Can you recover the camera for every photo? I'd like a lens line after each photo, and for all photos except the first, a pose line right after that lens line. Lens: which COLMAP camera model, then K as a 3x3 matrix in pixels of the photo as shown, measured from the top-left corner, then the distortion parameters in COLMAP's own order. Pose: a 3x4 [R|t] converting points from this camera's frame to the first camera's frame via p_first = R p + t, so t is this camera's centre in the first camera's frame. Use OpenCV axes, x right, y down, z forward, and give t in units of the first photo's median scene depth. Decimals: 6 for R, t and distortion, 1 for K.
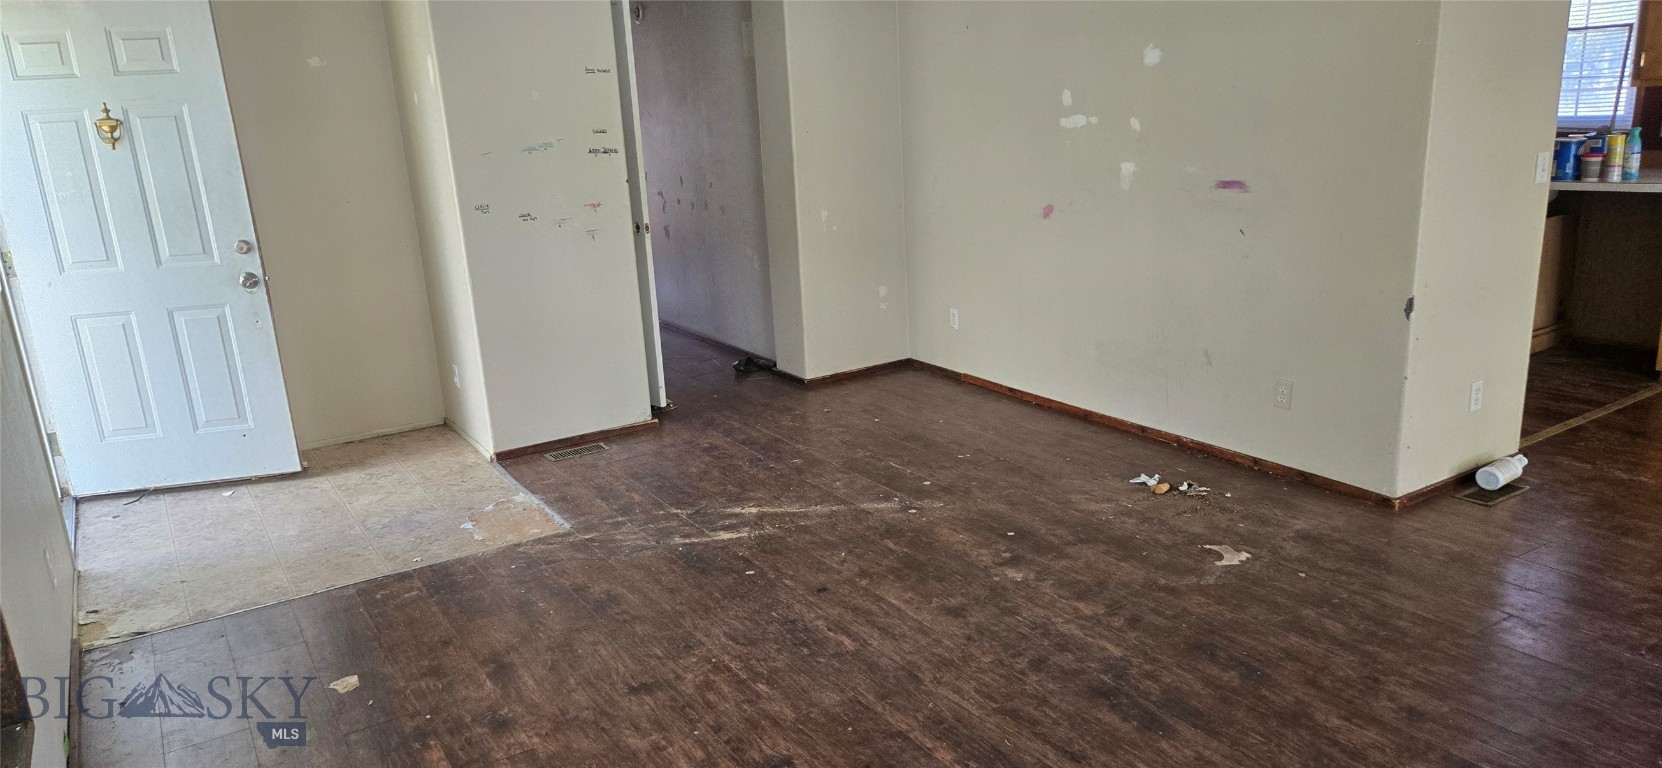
lens RADIAL K [[1098.5, 0, 832.5], [0, 1098.5, 416.6], [0, 0, 1]] dist [-0.042465, 0.000033]
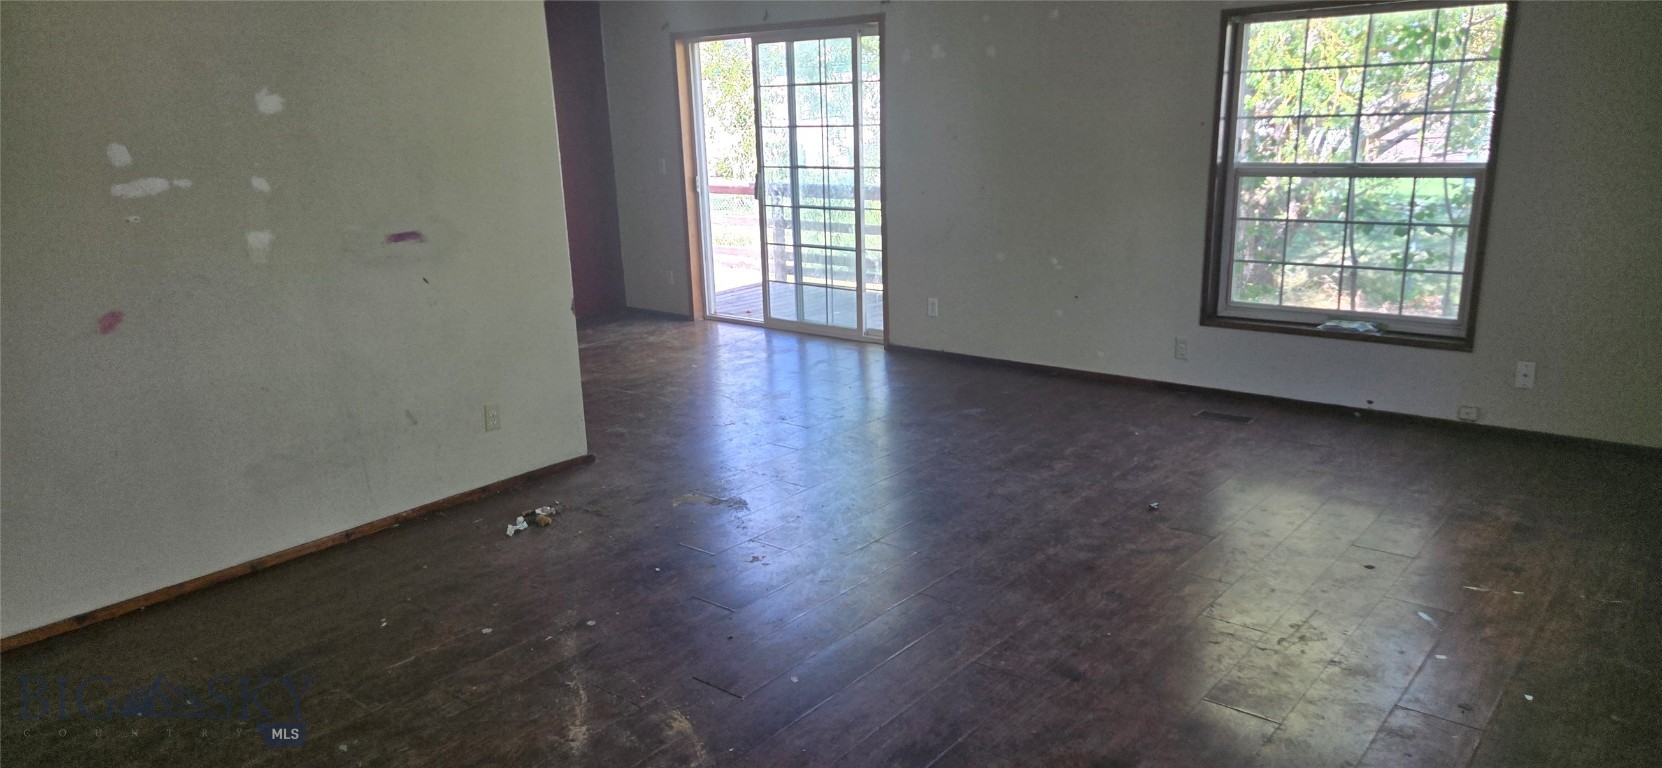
lens RADIAL K [[1063.6, 0, 853.9], [0, 1063.6, 379.3], [0, 0, 1]] dist [0.032255, -0.002040]
pose [[-0.304532, -0.179150, 0.935503, -0.859877], [0.309338, 0.910314, 0.275024, -0.294441], [-0.900872, 0.373140, -0.221802, 1.119415]]
